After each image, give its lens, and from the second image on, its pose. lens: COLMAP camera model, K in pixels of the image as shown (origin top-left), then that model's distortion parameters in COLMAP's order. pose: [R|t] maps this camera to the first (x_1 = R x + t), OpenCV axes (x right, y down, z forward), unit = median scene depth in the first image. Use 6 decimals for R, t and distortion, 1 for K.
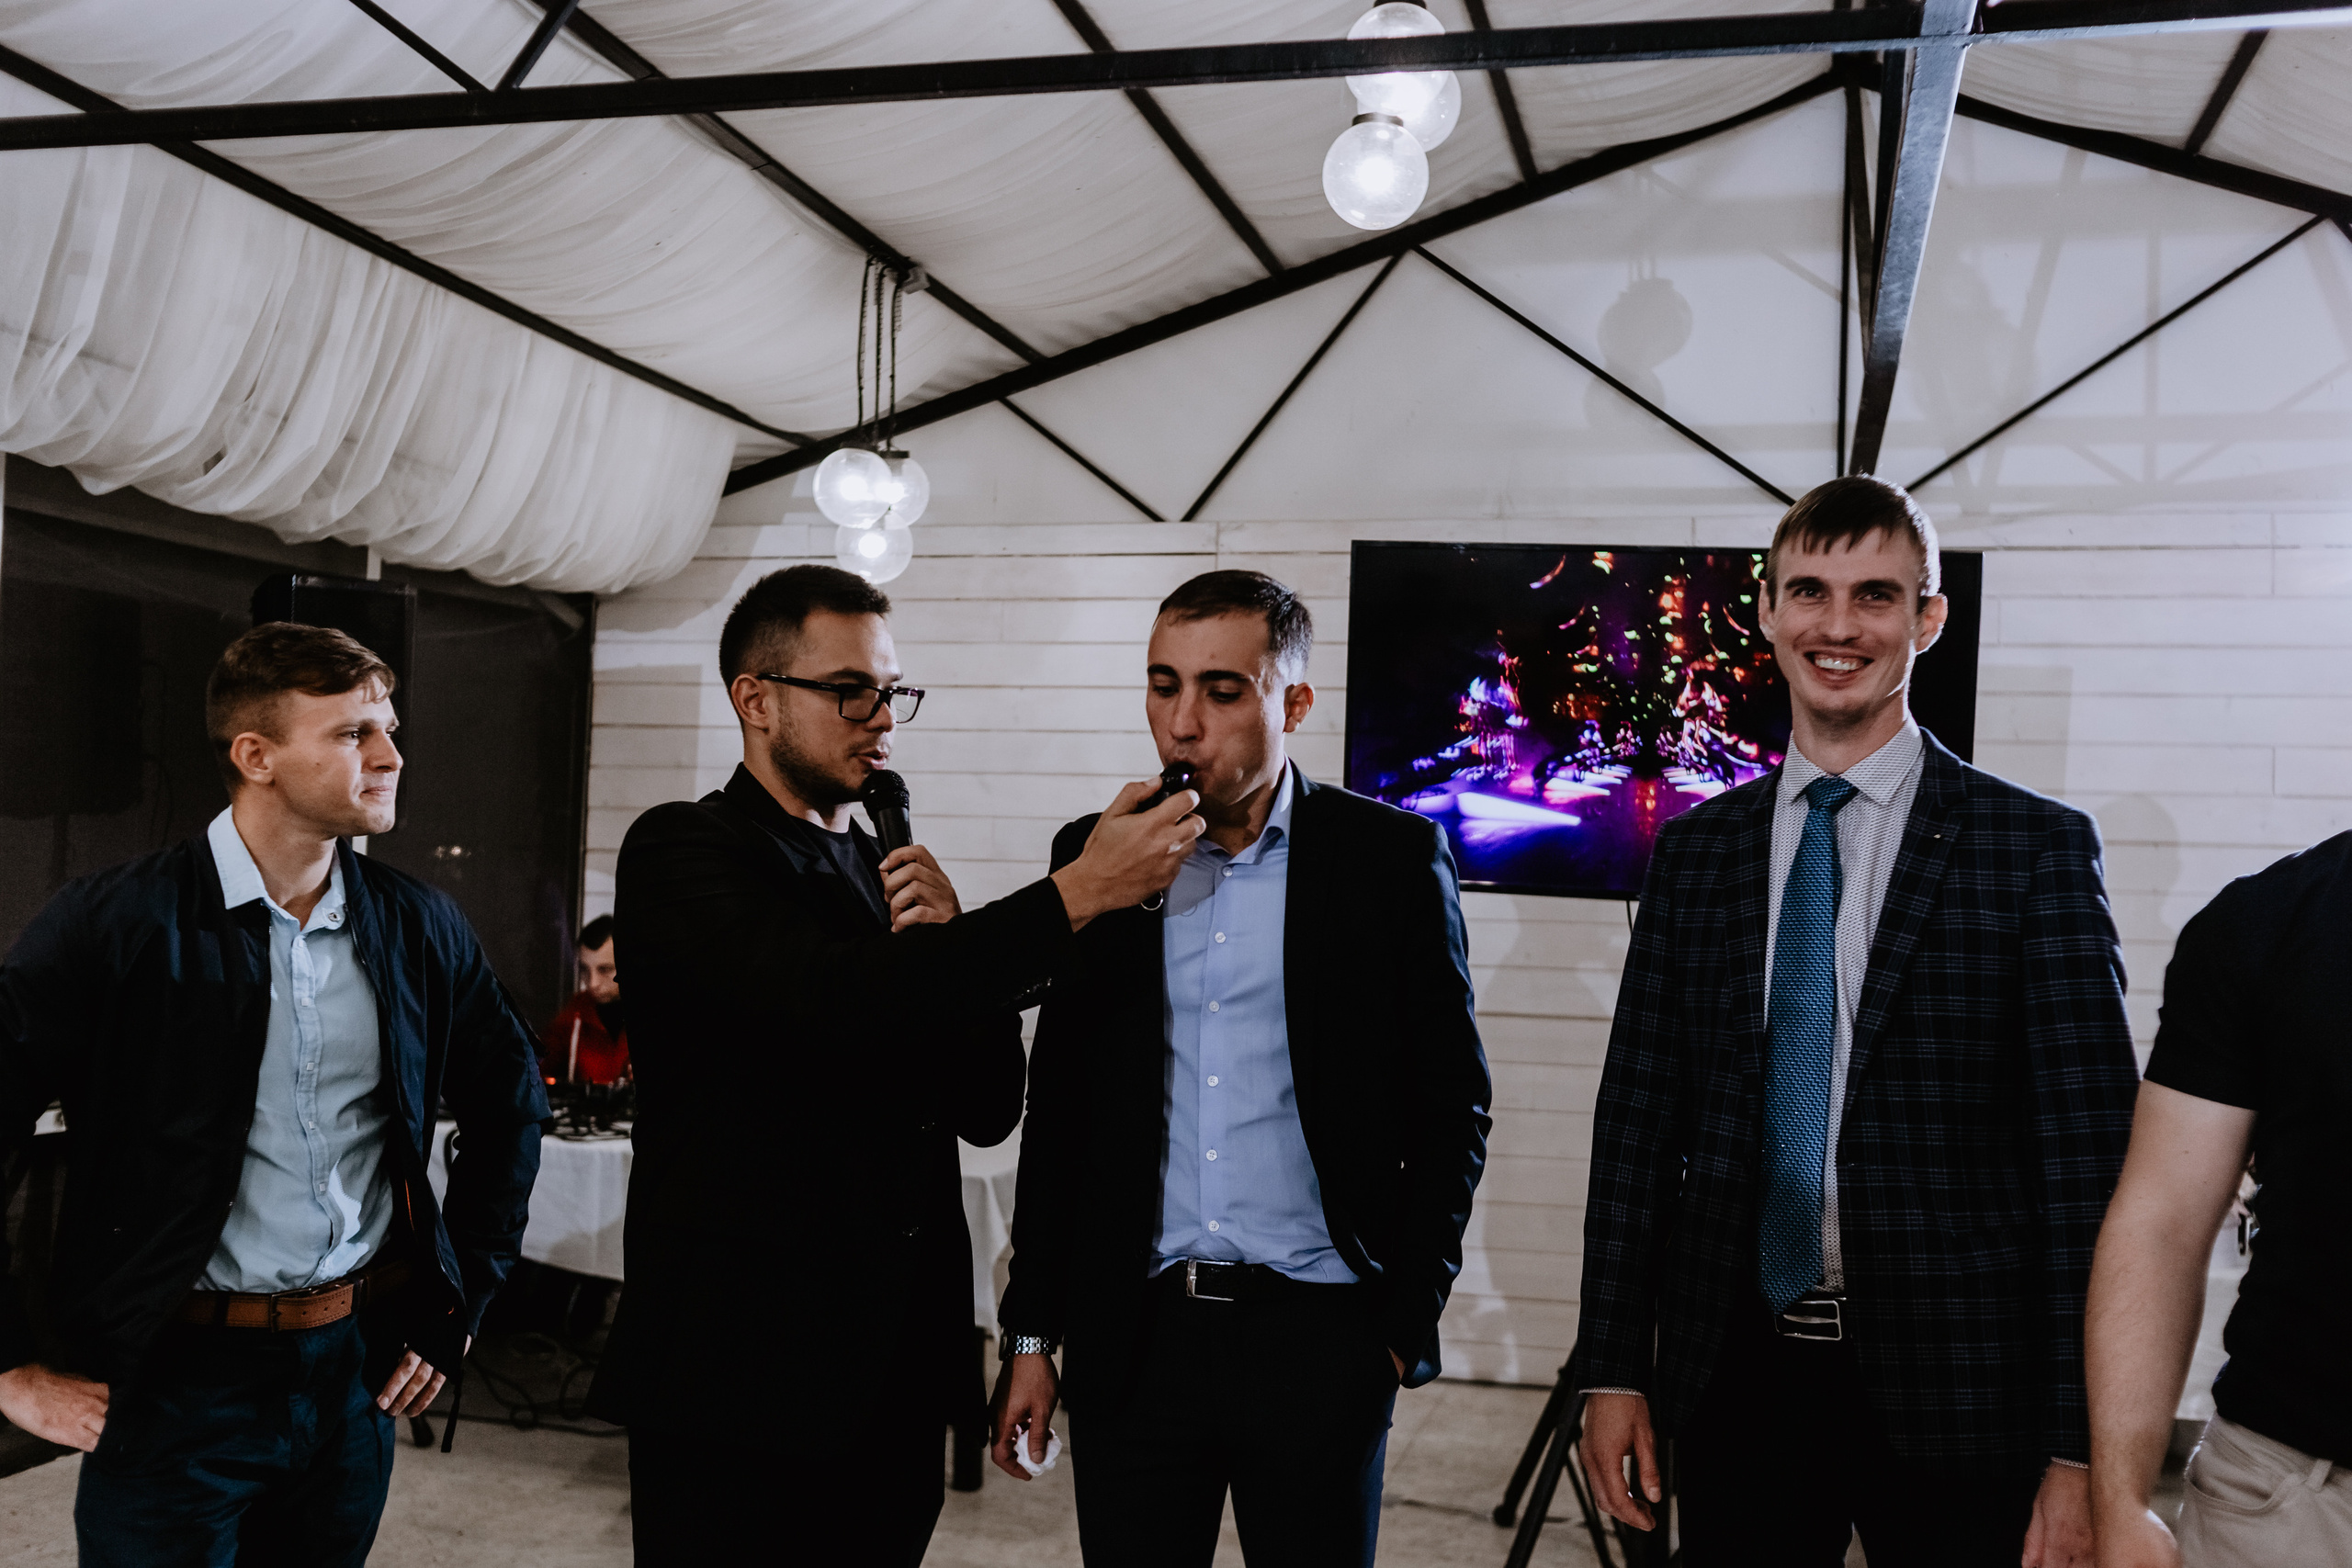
lens RADIAL K [[2271.6, 0, 1168.0], [0, 2271.6, 807.0], [0, 0, 1]] dist [-0.006206, 0.013106]
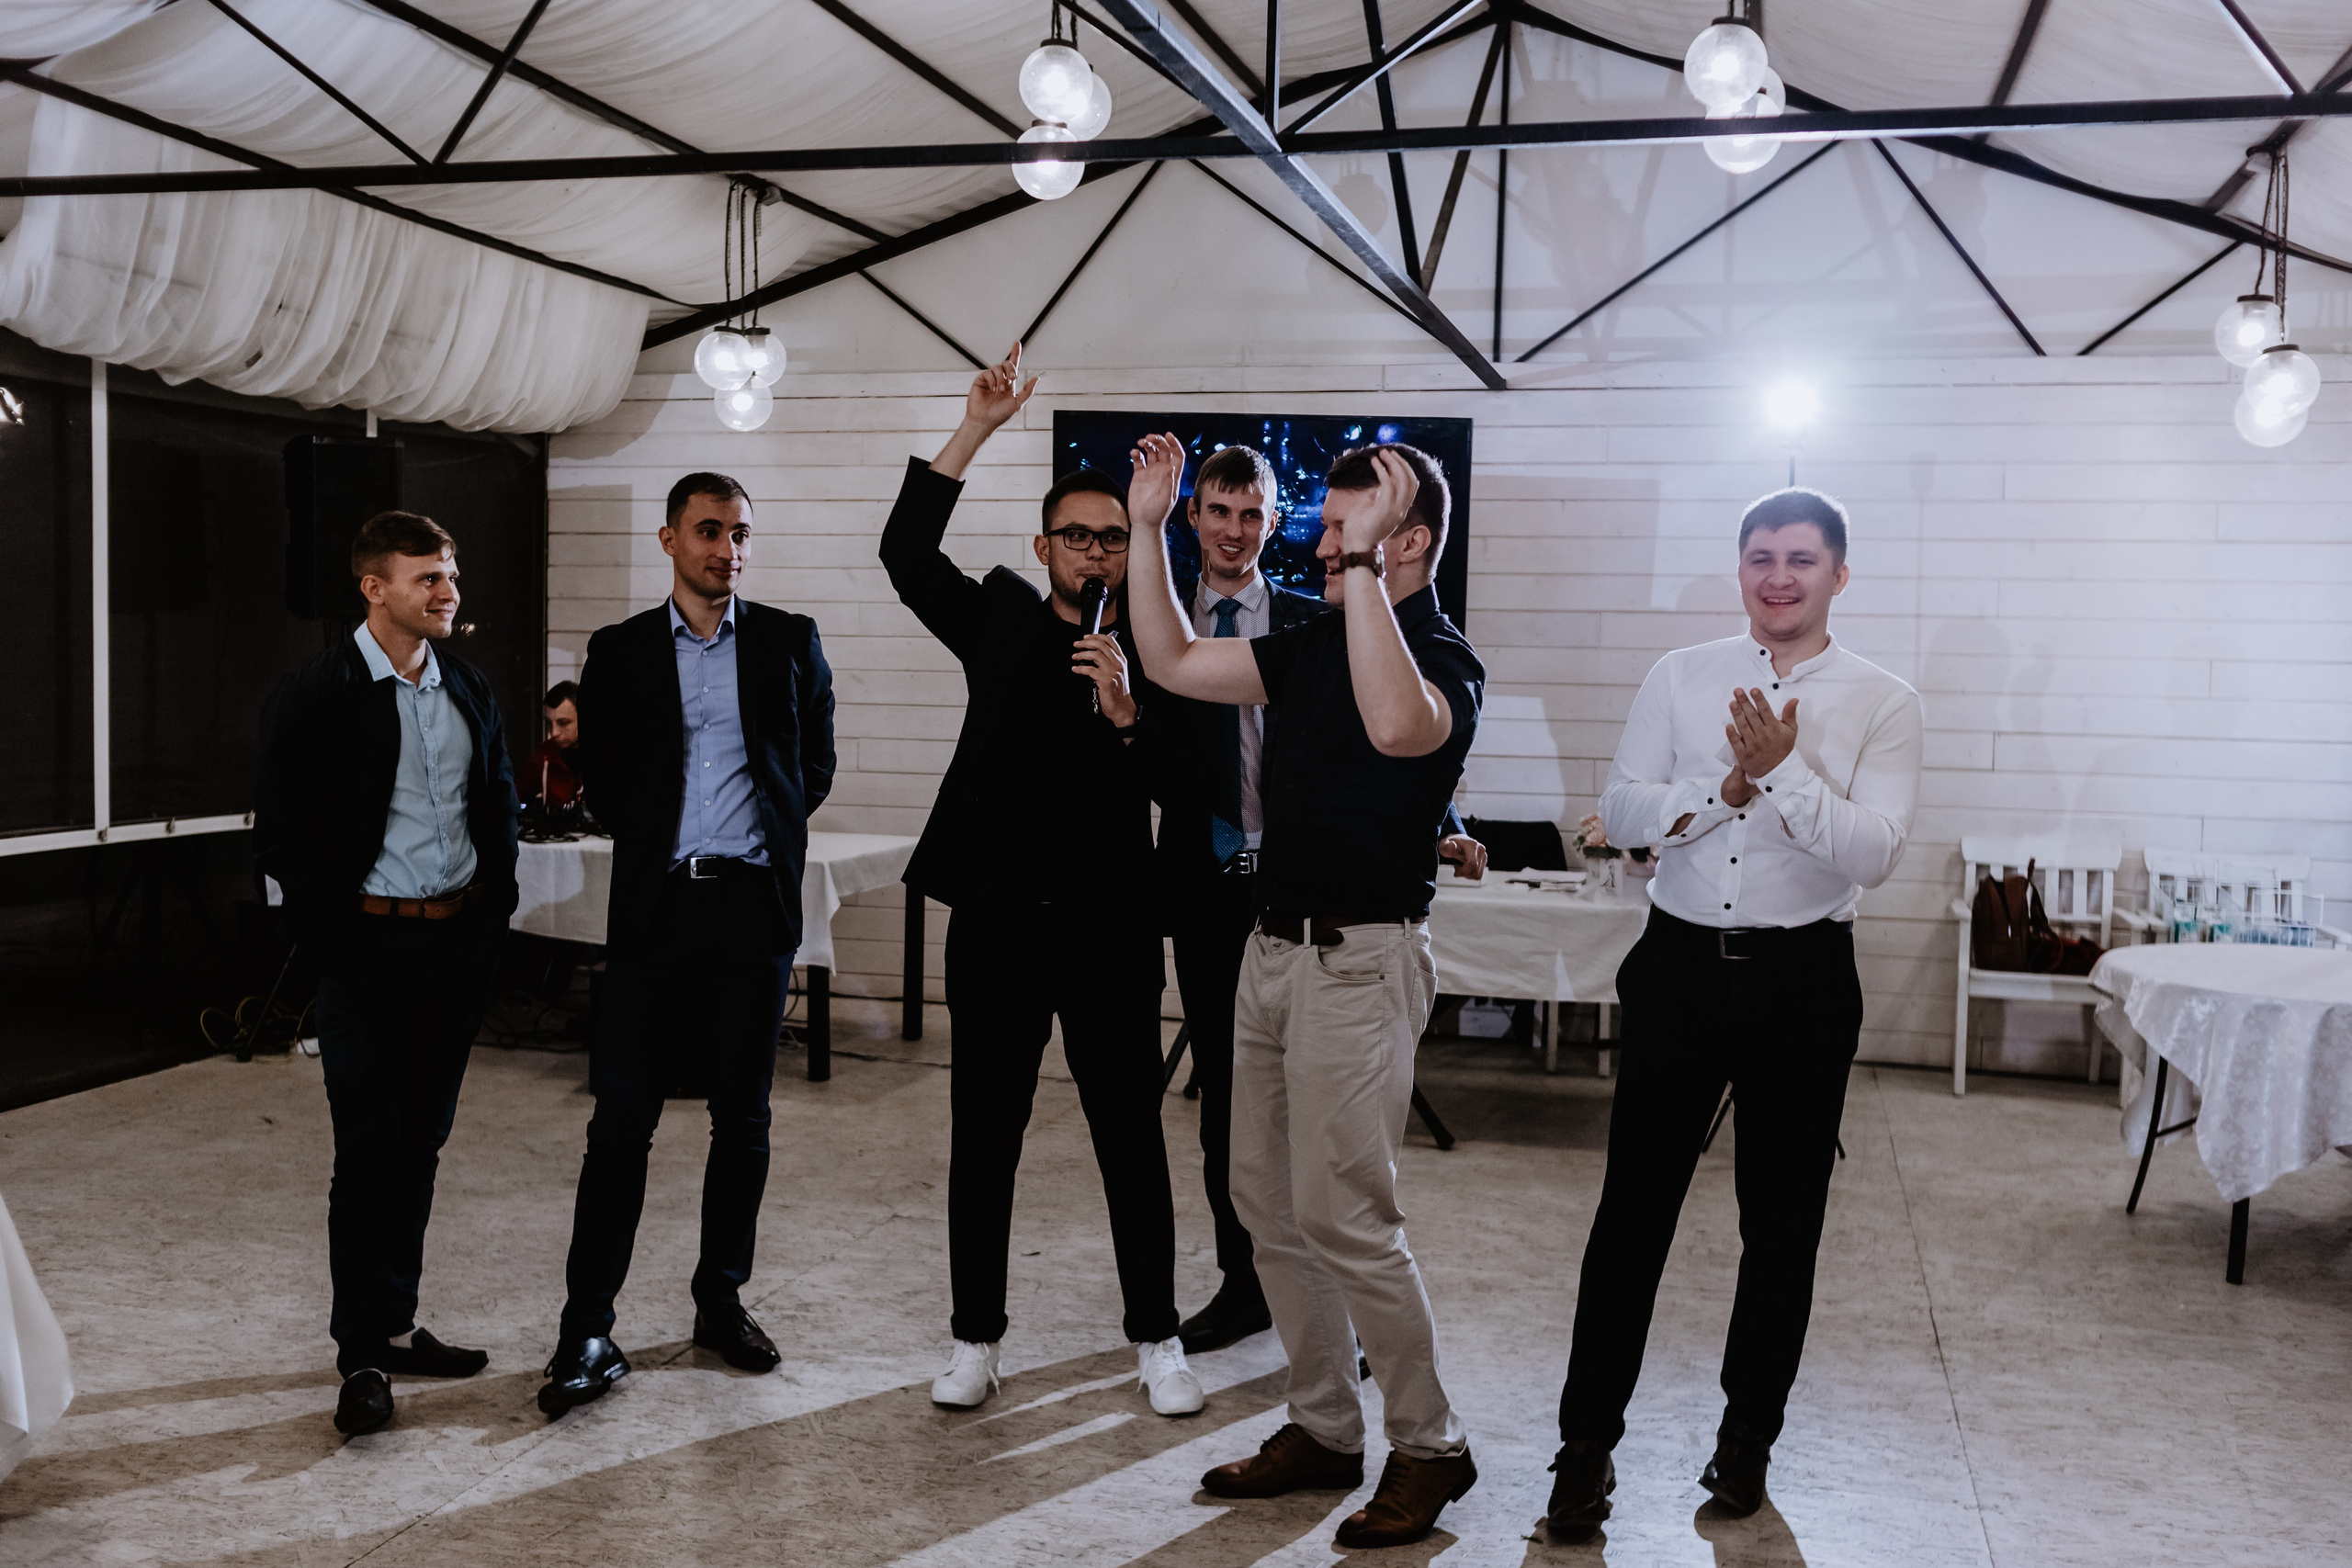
lens RADIAL K [[2271.6, 0, 1168.0], [0, 2271.6, 807.0], [0, 0, 1]] dist [-0.006206, 0.013106]
pose [[0.999913, -0.011346, -0.006655, 0.120505], [0.011957, 0.994872, 0.100436, -0.008368], [0.005482, -0.100507, 0.994921, -0.336922]]
